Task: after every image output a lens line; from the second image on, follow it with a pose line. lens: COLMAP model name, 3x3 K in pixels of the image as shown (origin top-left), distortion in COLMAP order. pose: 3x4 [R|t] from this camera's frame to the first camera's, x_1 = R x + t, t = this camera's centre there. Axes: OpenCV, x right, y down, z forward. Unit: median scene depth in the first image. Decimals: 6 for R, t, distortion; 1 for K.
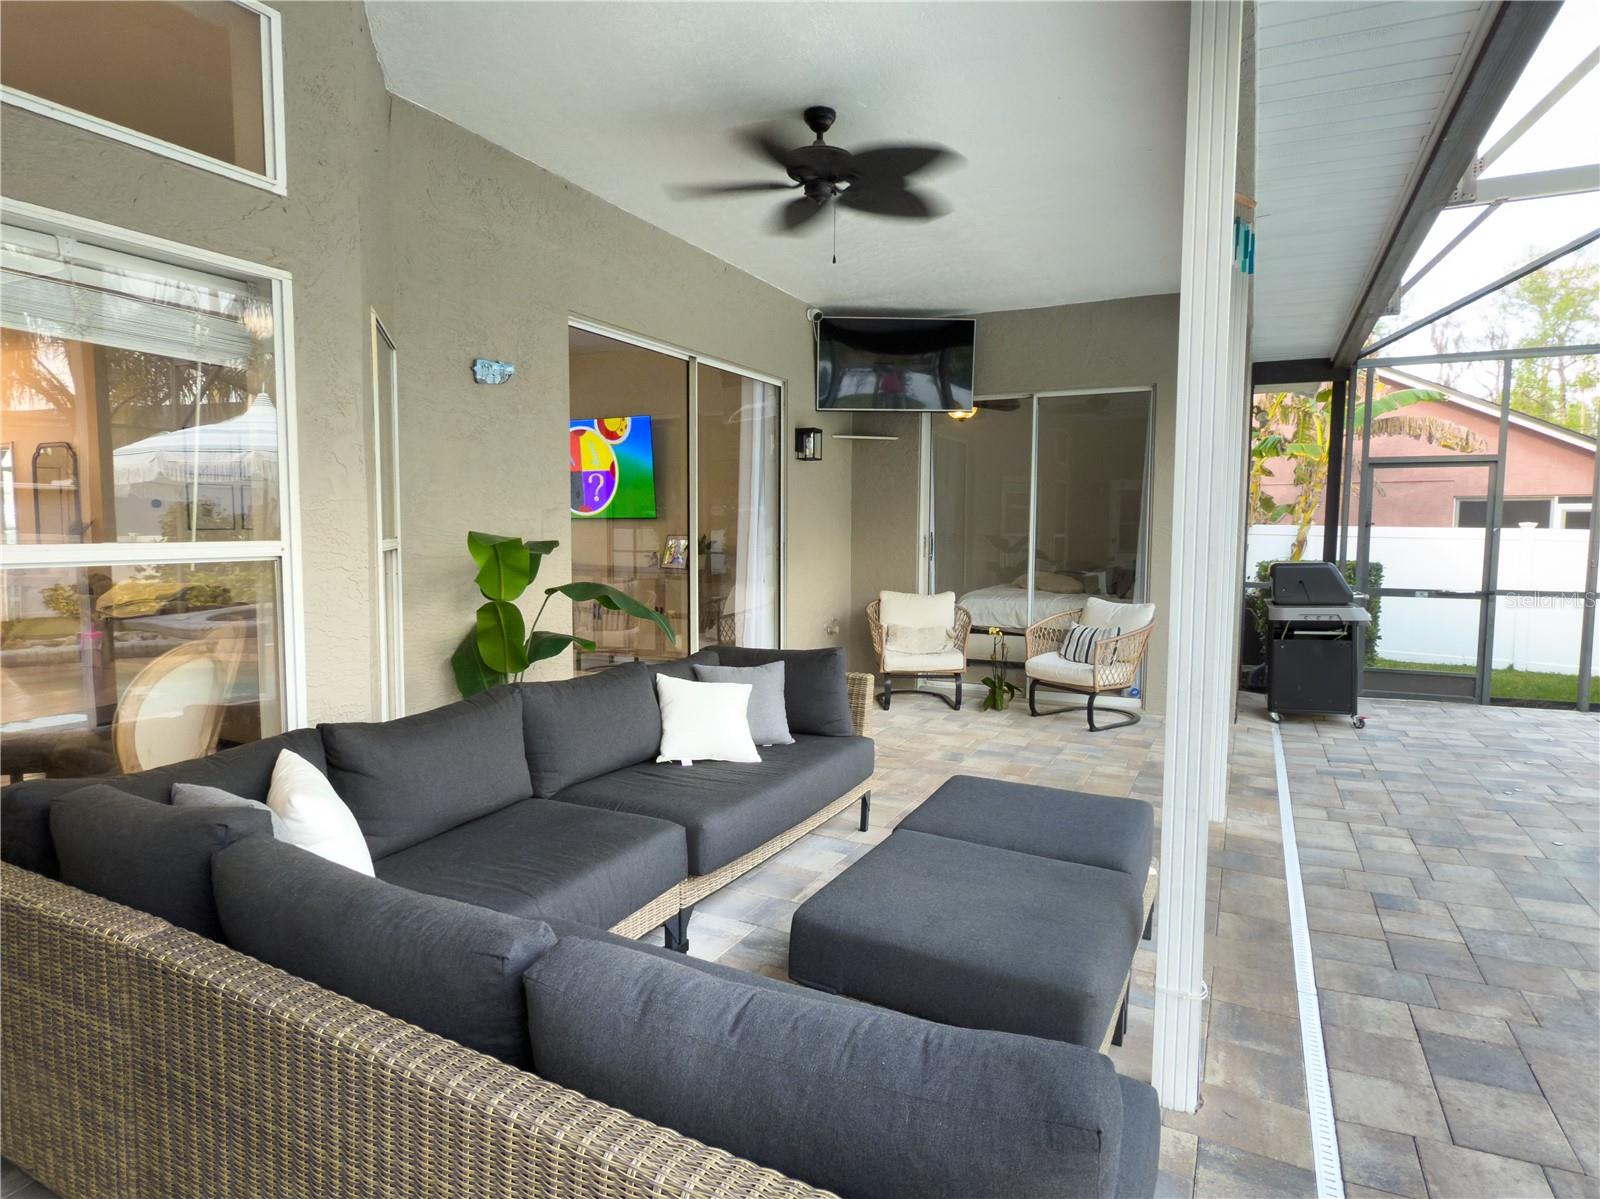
lens RADIAL K [[919.8, 0, 798.6], [0, 919.8, 595.5], [0, 0, 1]] dist [-0.014750, 0.001952]
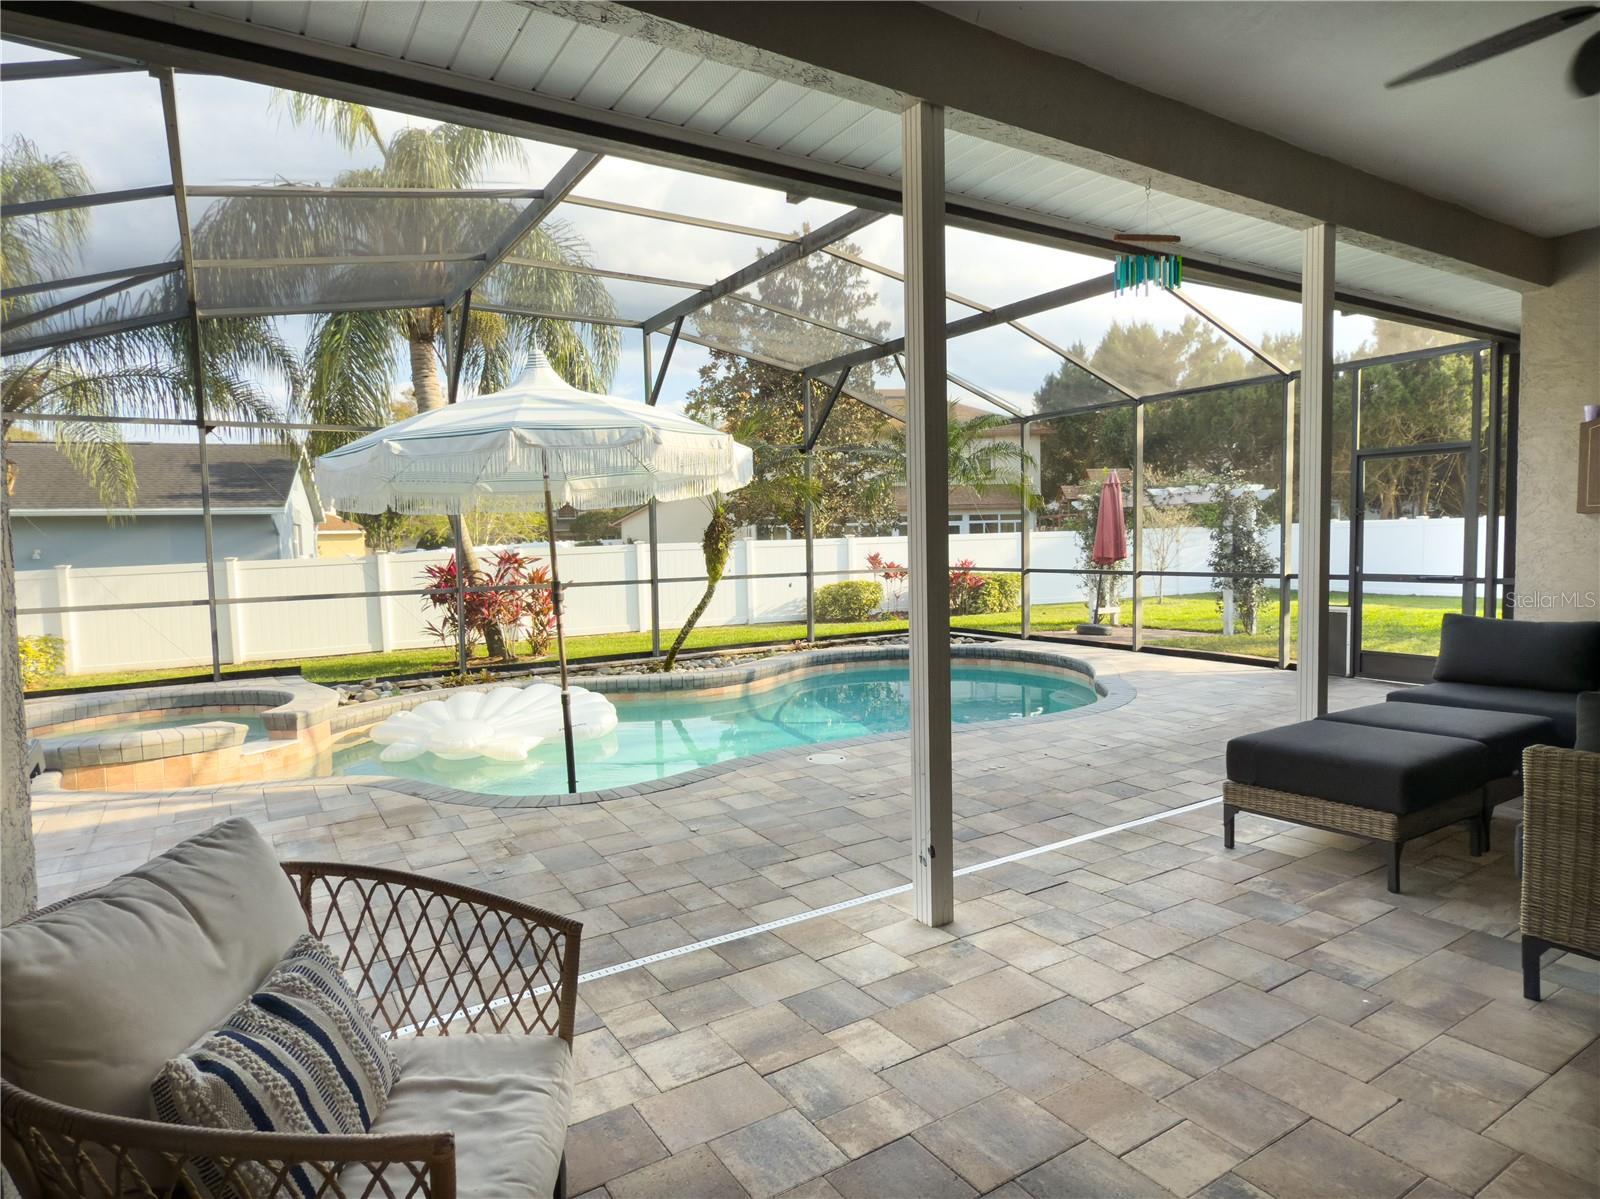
lens RADIAL K [[919.8, 0, 799.4], [0, 919.8, 602.9], [0, 0, 1]] dist [-0.014750, 0.001952]
pose [[-0.853546, -0.025952, 0.520371, 0.168827], [0.053565, 0.989096, 0.137189, -0.111680], [-0.518257, 0.144971, -0.842848, 1.616002]]
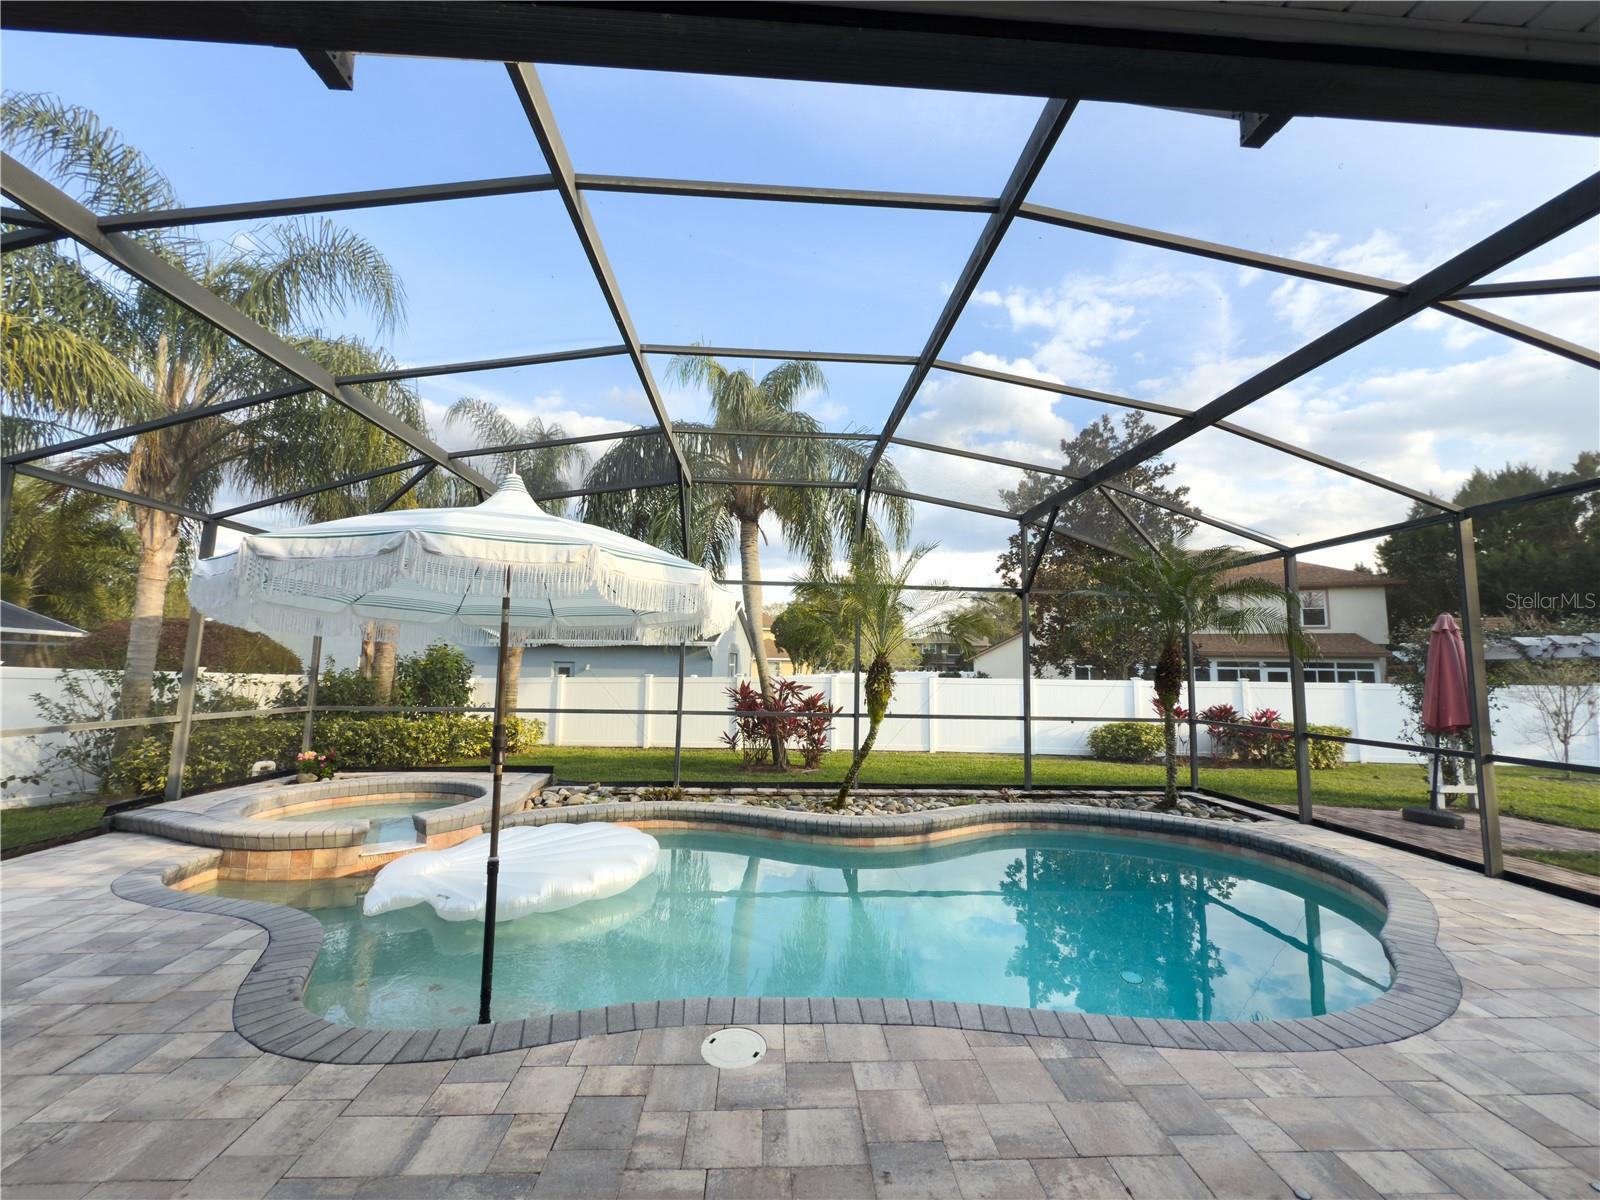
lens RADIAL K [[640.5, 0, 799.7], [0, 640.5, 599.0], [0, 0, 1]] dist [-0.003544, -0.000200]
pose [[-0.491636, 0.077257, 0.867367, 0.248870], [0.041251, 0.997005, -0.065422, -0.074521], [-0.869823, 0.003616, -0.493350, 0.821874]]
